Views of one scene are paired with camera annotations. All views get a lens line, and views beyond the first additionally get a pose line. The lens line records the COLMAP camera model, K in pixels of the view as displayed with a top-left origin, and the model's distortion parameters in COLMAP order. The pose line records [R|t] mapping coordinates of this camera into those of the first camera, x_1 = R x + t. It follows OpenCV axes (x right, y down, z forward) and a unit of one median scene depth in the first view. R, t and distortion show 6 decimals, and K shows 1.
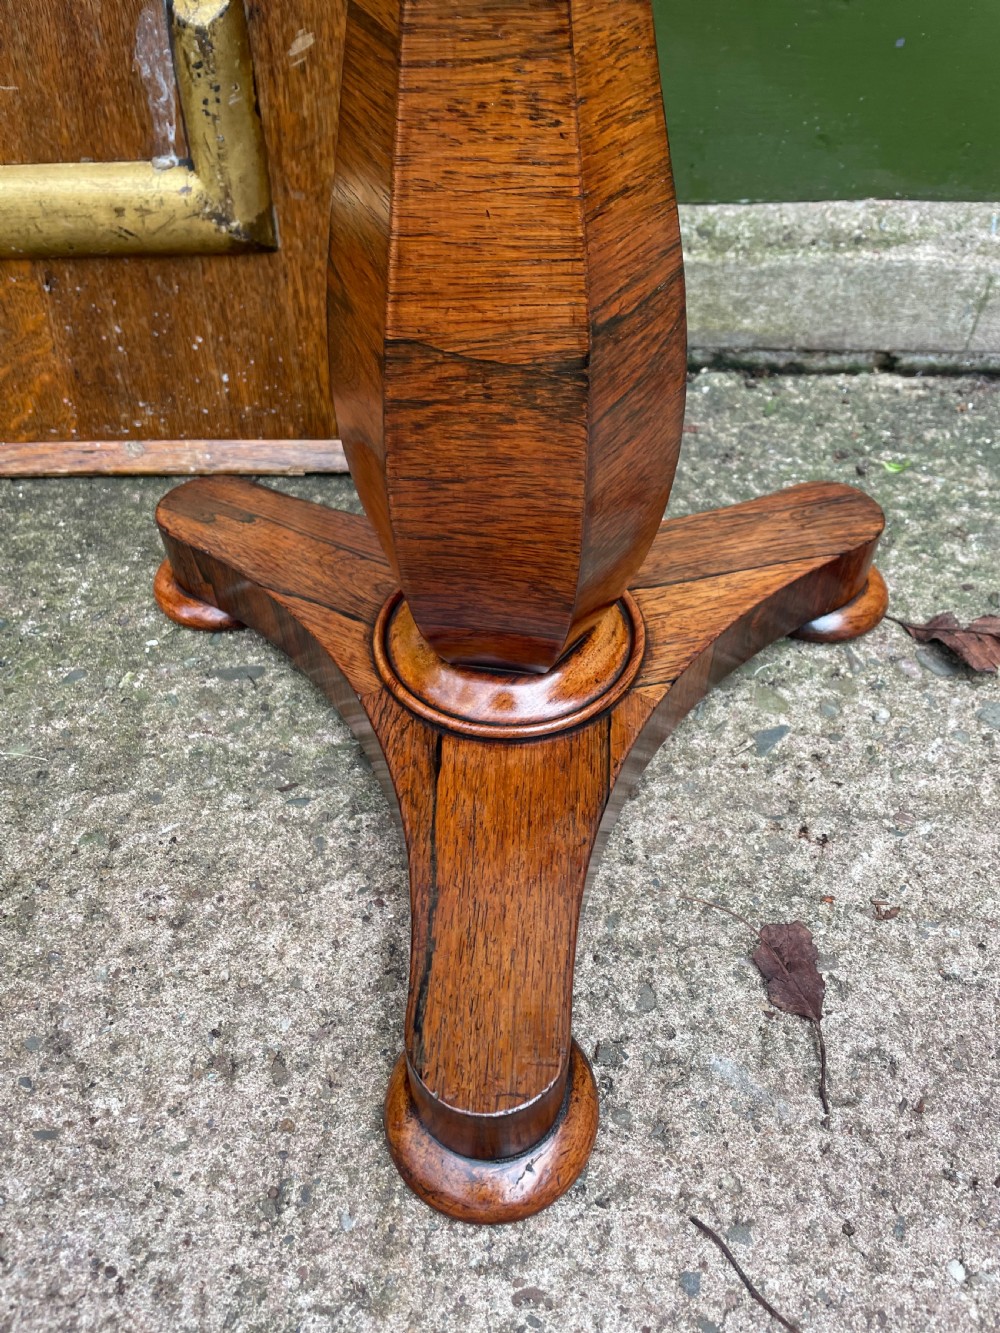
lens RADIAL K [[1017.3, 0, 504.7], [0, 1017.3, 669.8], [0, 0, 1]] dist [0.079819, -0.120820]
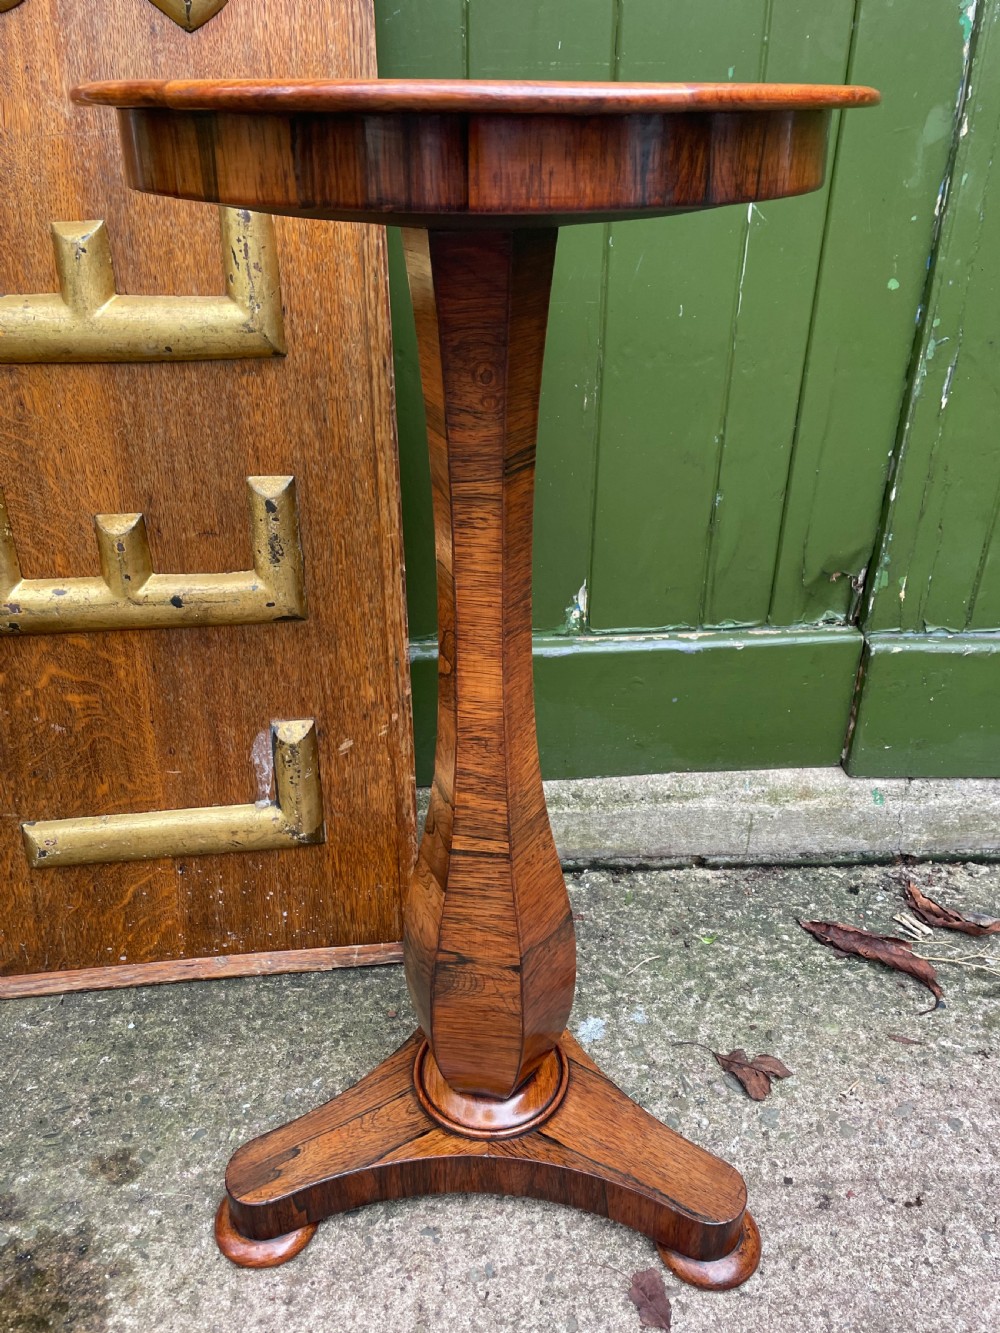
lens RADIAL K [[1017.3, 0, 511.2], [0, 1017.3, 677.1], [0, 0, 1]] dist [0.079819, -0.120820]
pose [[0.995433, -0.039564, 0.086878, -0.055761], [0.064608, 0.949189, -0.308004, -0.145802], [-0.070278, 0.312210, 0.947410, -0.765405]]
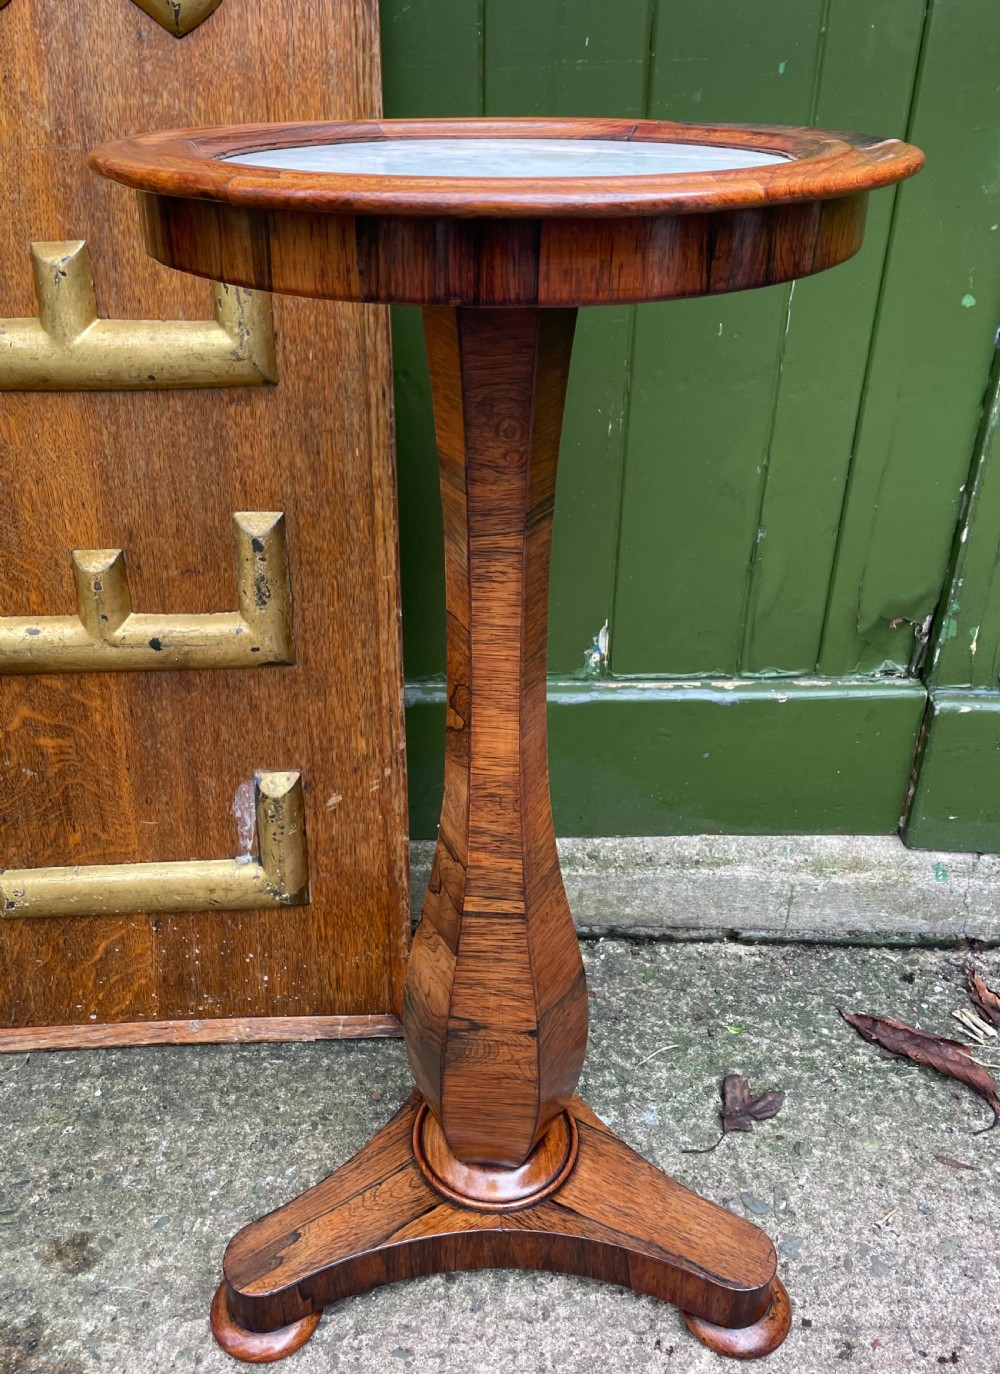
lens RADIAL K [[1130.7, 0, 470.3], [0, 1130.7, 666.0], [0, 0, 1]] dist [0.079520, -0.116078]
pose [[0.999920, -0.009086, 0.008805, 0.010134], [0.011337, 0.952375, -0.304719, -0.251962], [-0.005617, 0.304795, 0.952401, -0.809202]]
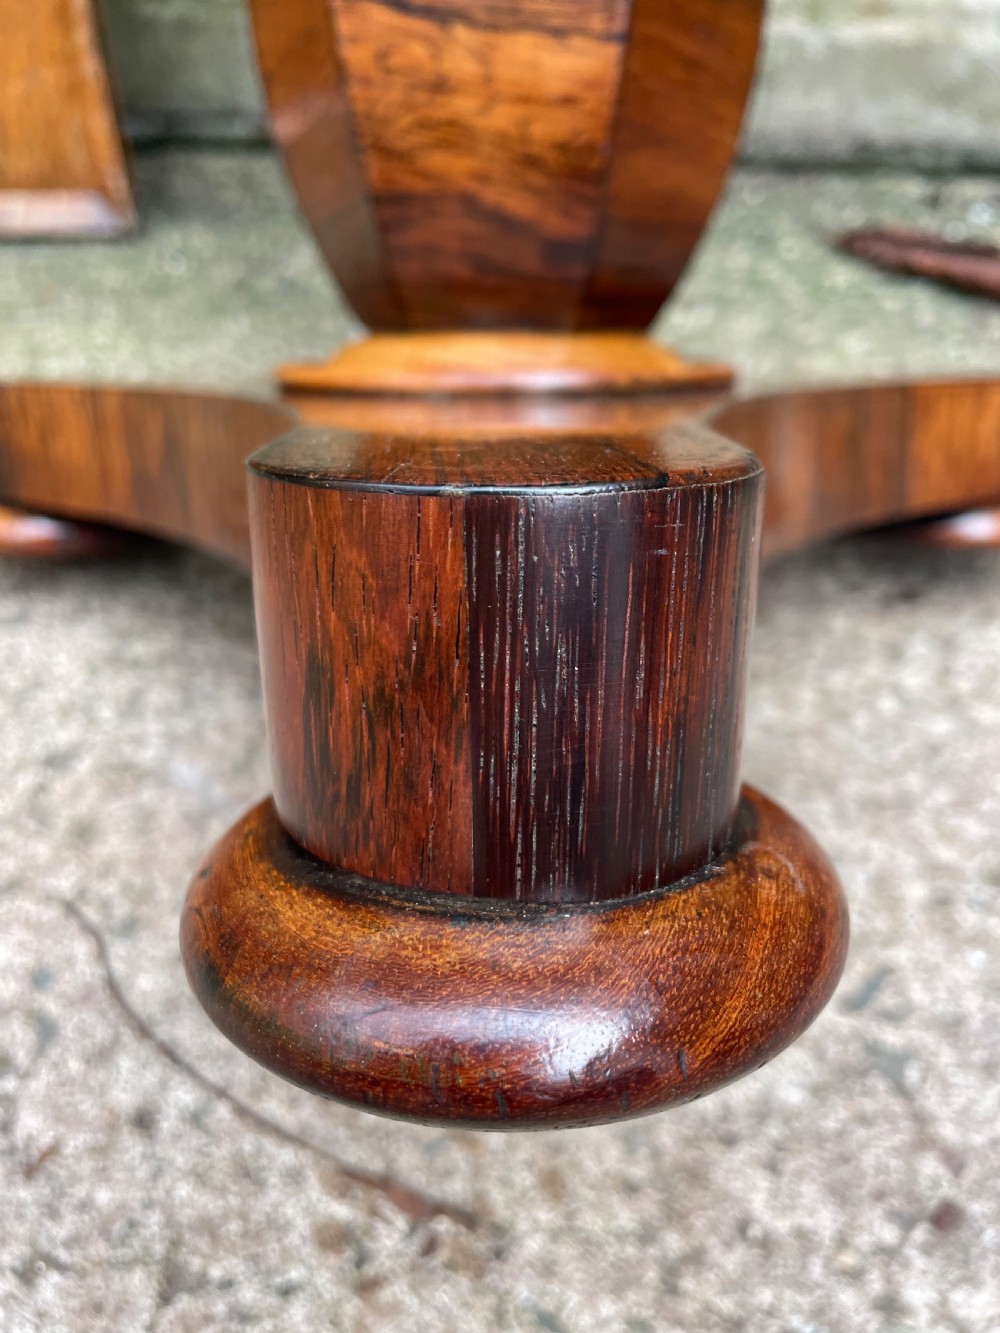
lens RADIAL K [[1017.3, 0, 529.6], [0, 1017.3, 723.3], [0, 0, 1]] dist [0.079819, -0.120820]
pose [[0.999521, 0.029180, -0.010311, 0.379085], [-0.028762, 0.998841, 0.038597, 0.230981], [0.011426, -0.038282, 0.999202, 0.126348]]
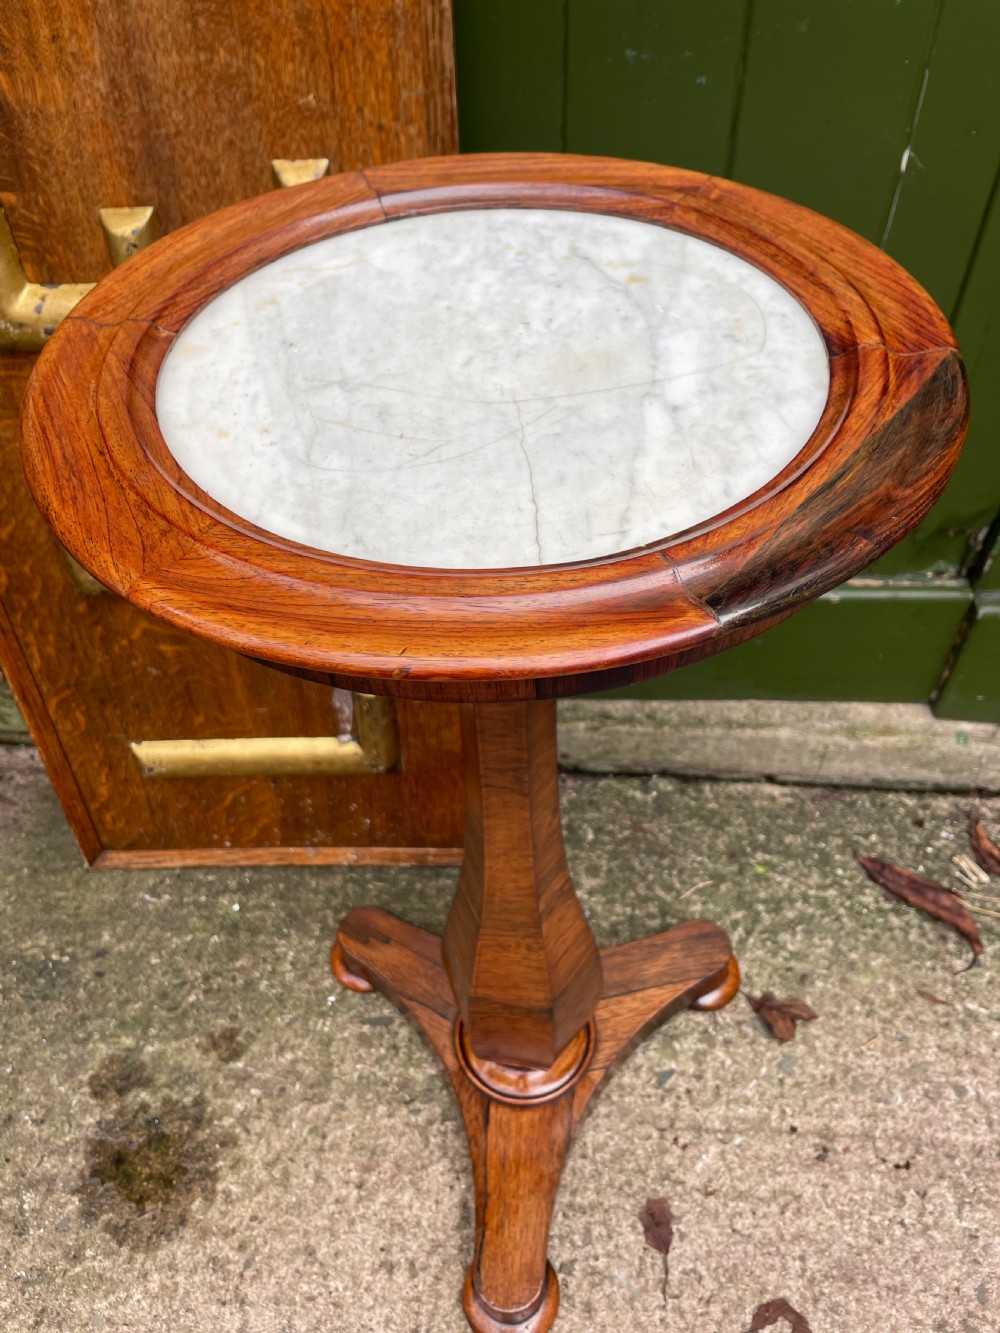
lens RADIAL K [[1017.3, 0, 505.7], [0, 1017.3, 667.2], [0, 0, 1]] dist [0.079819, -0.120820]
pose [[0.999007, 0.013018, -0.042603, 0.038174], [-0.012220, 0.999746, 0.018951, -0.695969], [0.042838, -0.018412, 0.998912, -0.852967]]
